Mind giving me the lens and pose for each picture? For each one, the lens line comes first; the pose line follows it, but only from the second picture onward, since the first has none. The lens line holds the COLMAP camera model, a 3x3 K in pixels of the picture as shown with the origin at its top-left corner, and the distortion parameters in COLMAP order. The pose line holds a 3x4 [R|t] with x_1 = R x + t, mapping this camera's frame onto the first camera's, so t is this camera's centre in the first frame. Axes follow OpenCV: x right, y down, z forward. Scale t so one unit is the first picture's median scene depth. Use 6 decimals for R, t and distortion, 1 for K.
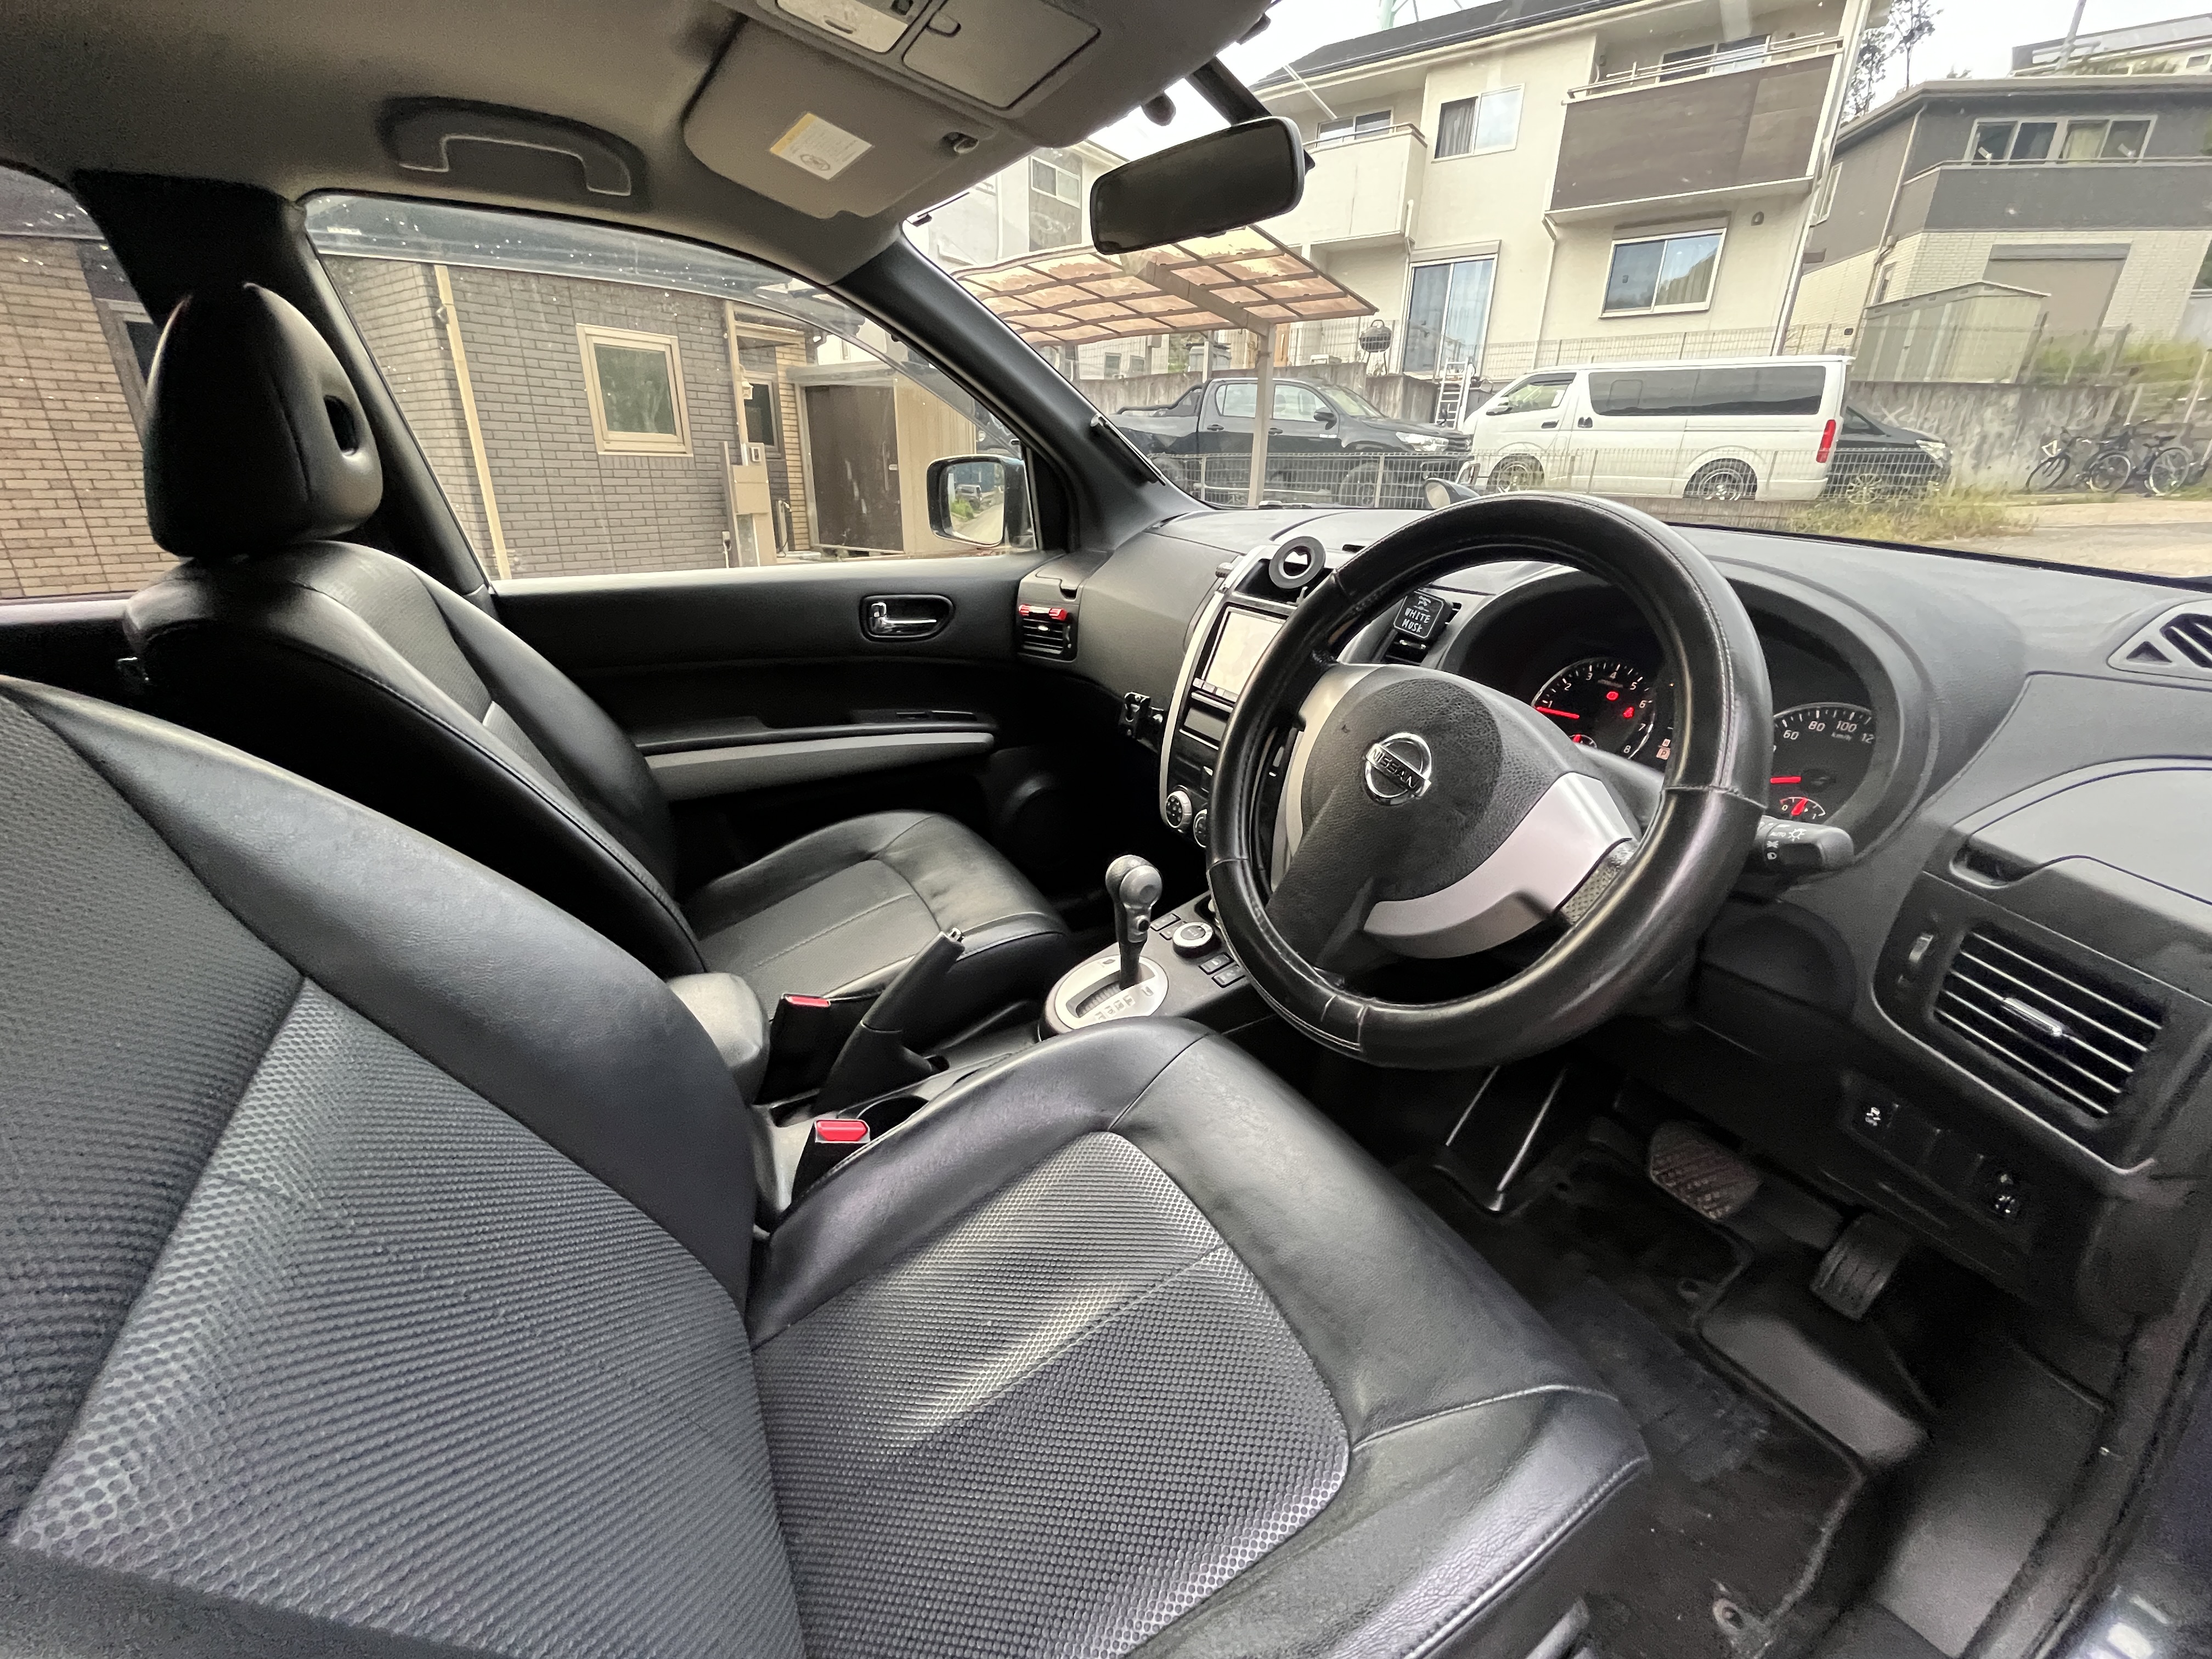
lens RADIAL K [[893.9, 0, 1109.8], [0, 893.9, 837.1], [0, 0, 1]] dist [-0.002302, -0.000807]
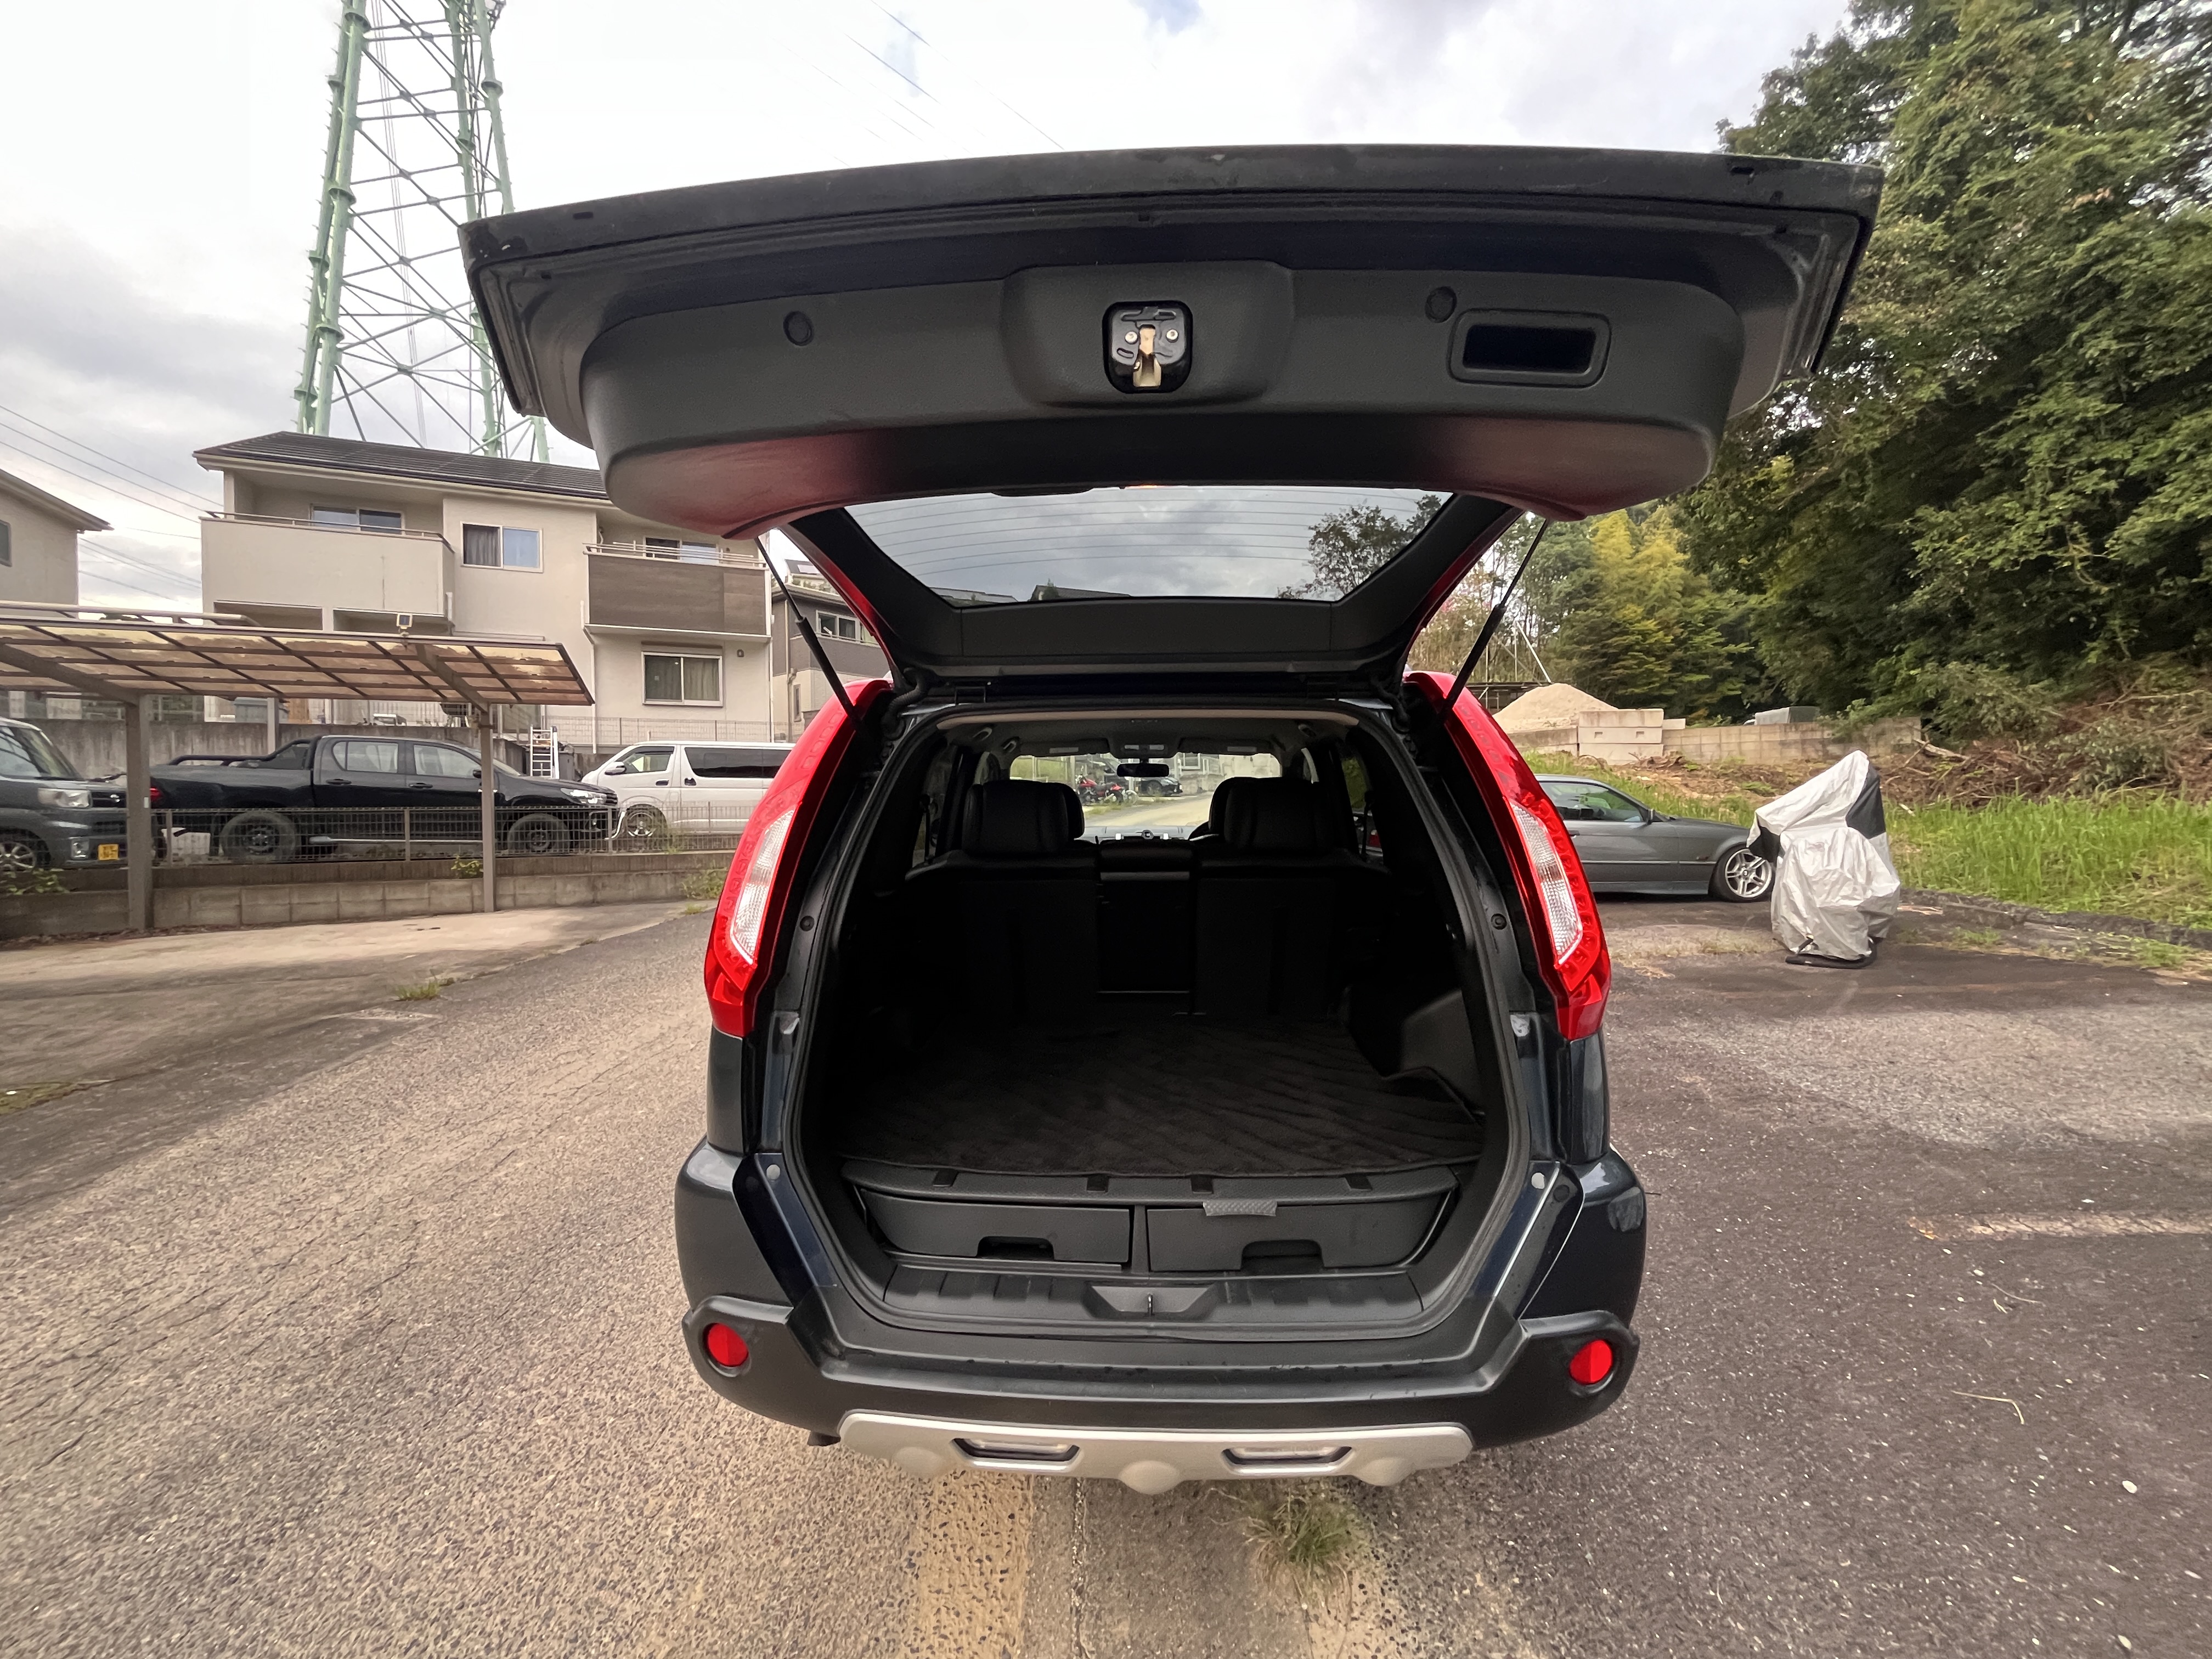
lens RADIAL K [[892.9, 0, 1108.1], [0, 892.9, 828.4], [0, 0, 1]] dist [-0.002837, 0.000143]
pose [[0.506221, -0.033407, 0.861756, -0.248183], [0.345168, 0.923571, -0.166959, 0.022126], [-0.790316, 0.381969, 0.479062, -0.068064]]
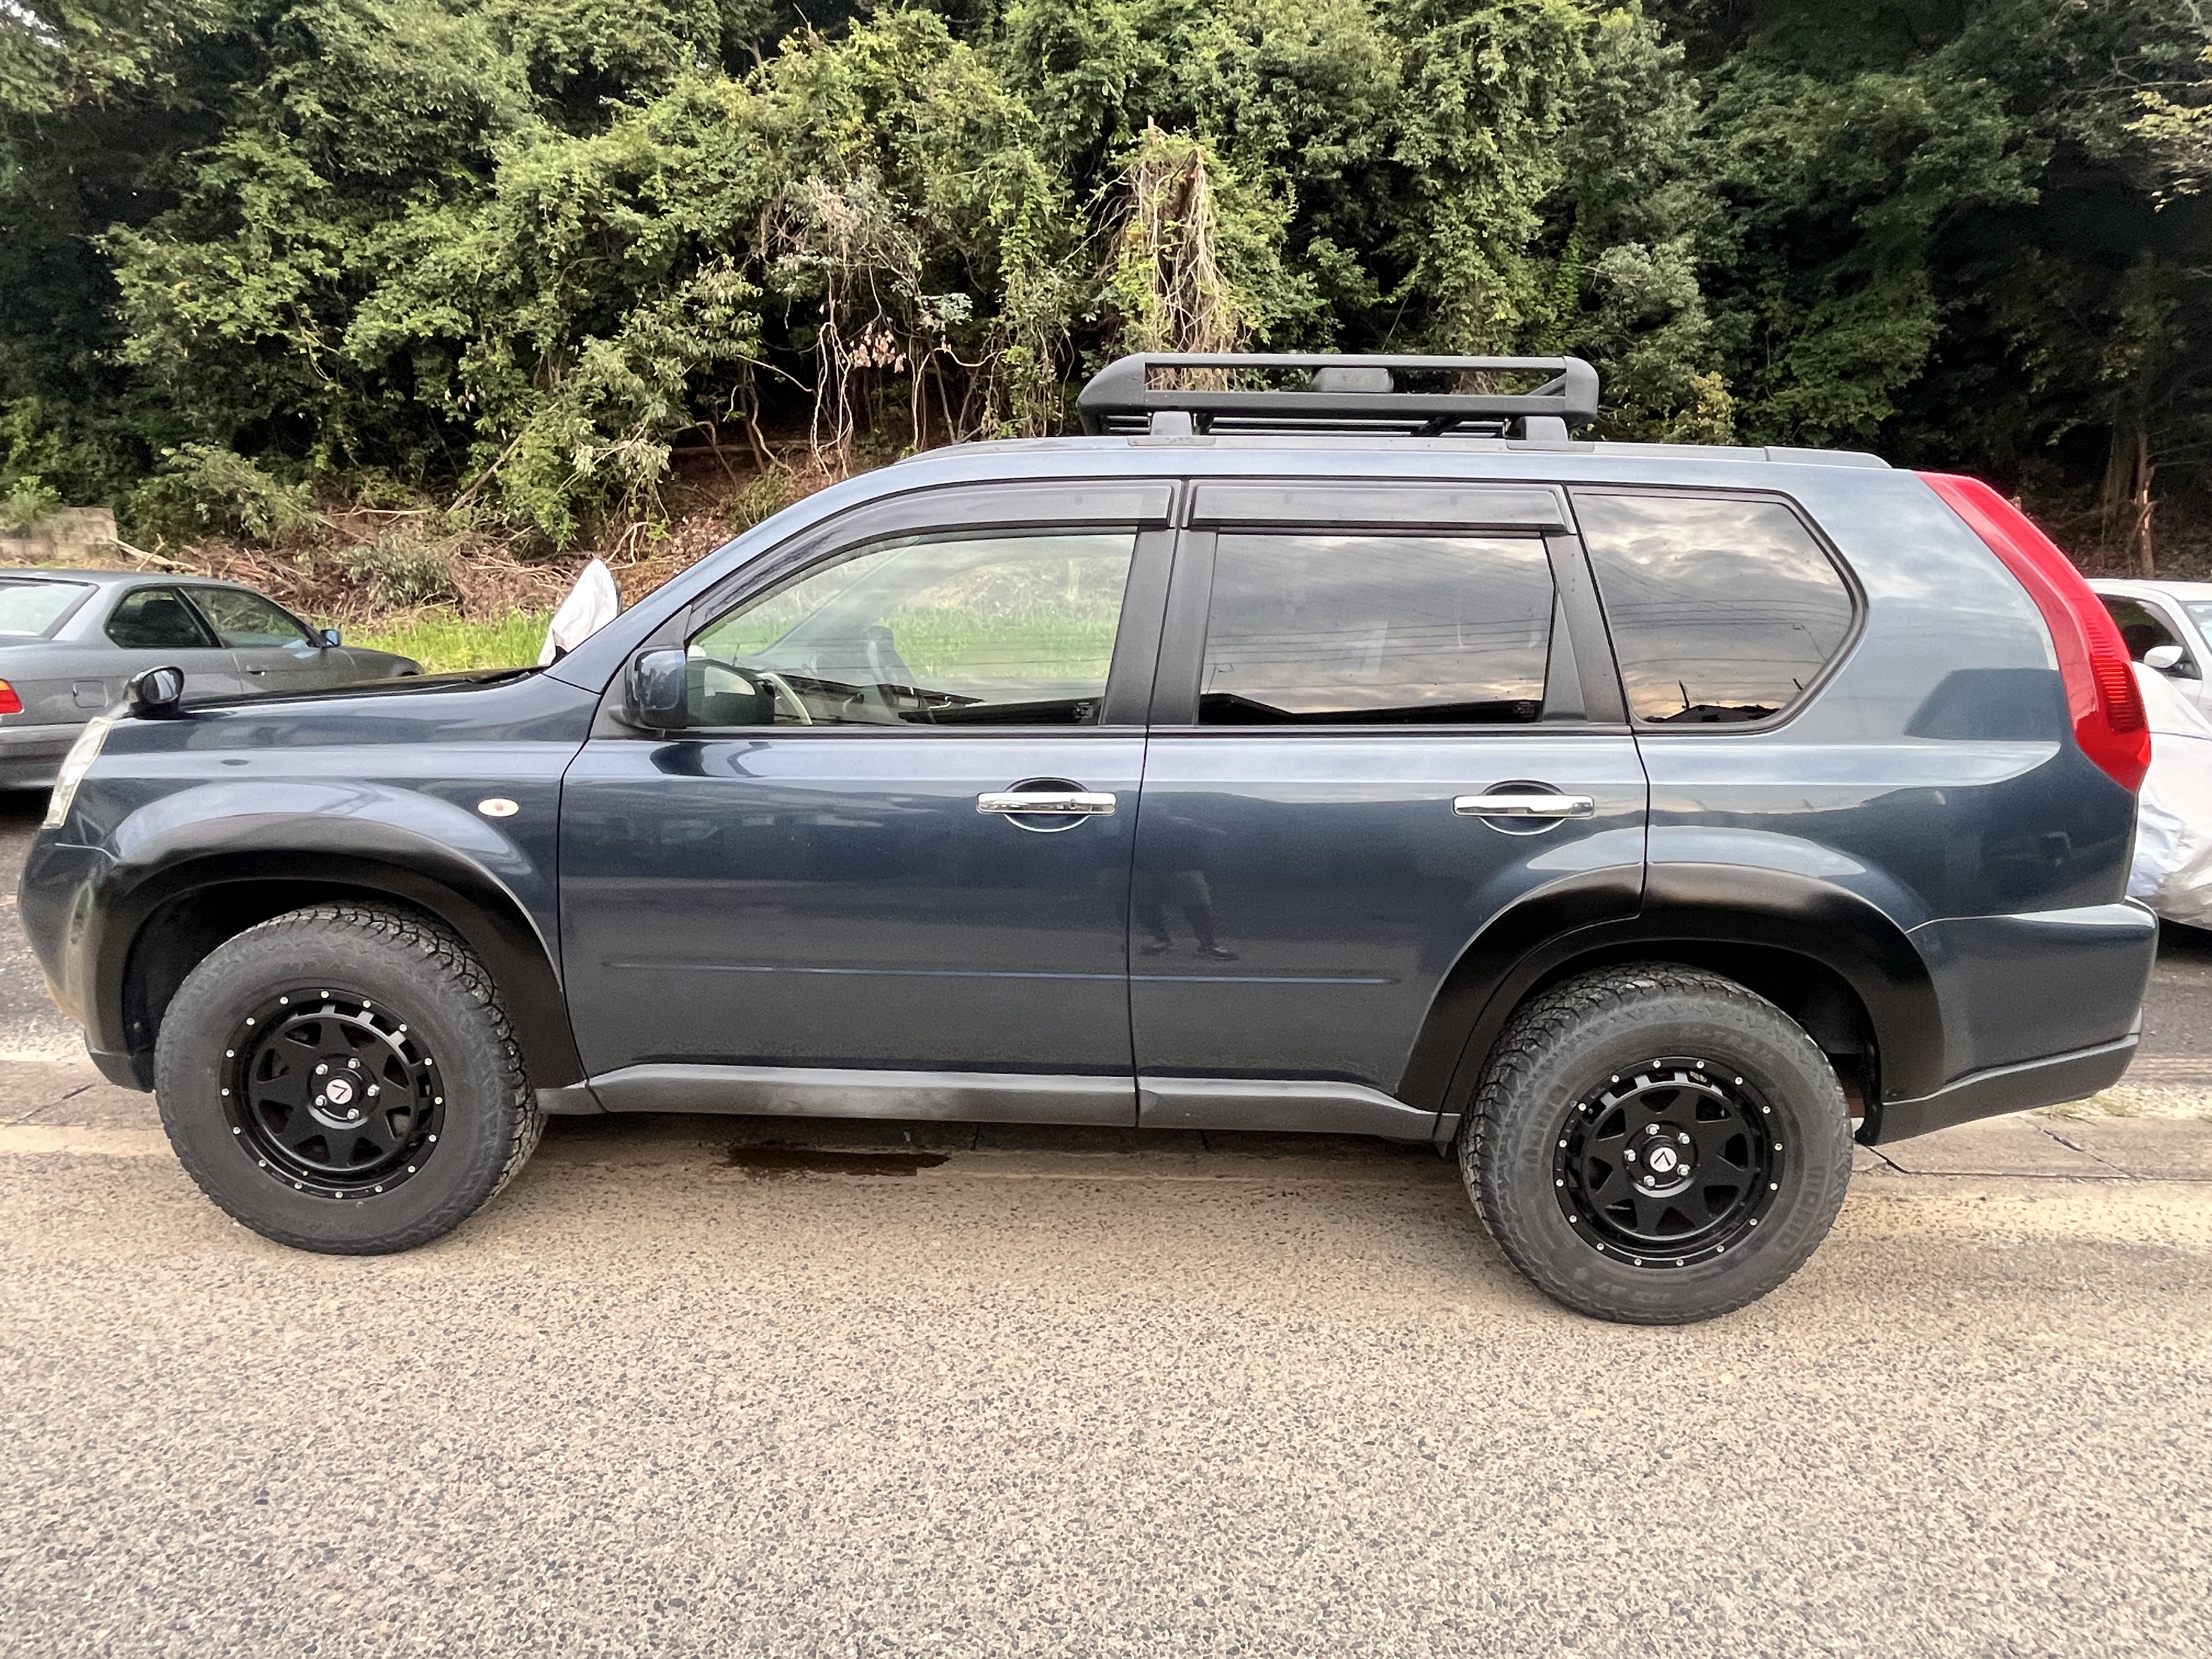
lens RADIAL K [[1176.8, 0, 1104.3], [0, 1176.8, 826.9], [0, 0, 1]] dist [-0.000549, -0.001801]
pose [[-0.871362, -0.085634, 0.483110, -0.139123], [0.199105, 0.838214, 0.507695, -0.095949], [-0.448426, 0.538575, -0.713338, 0.211602]]
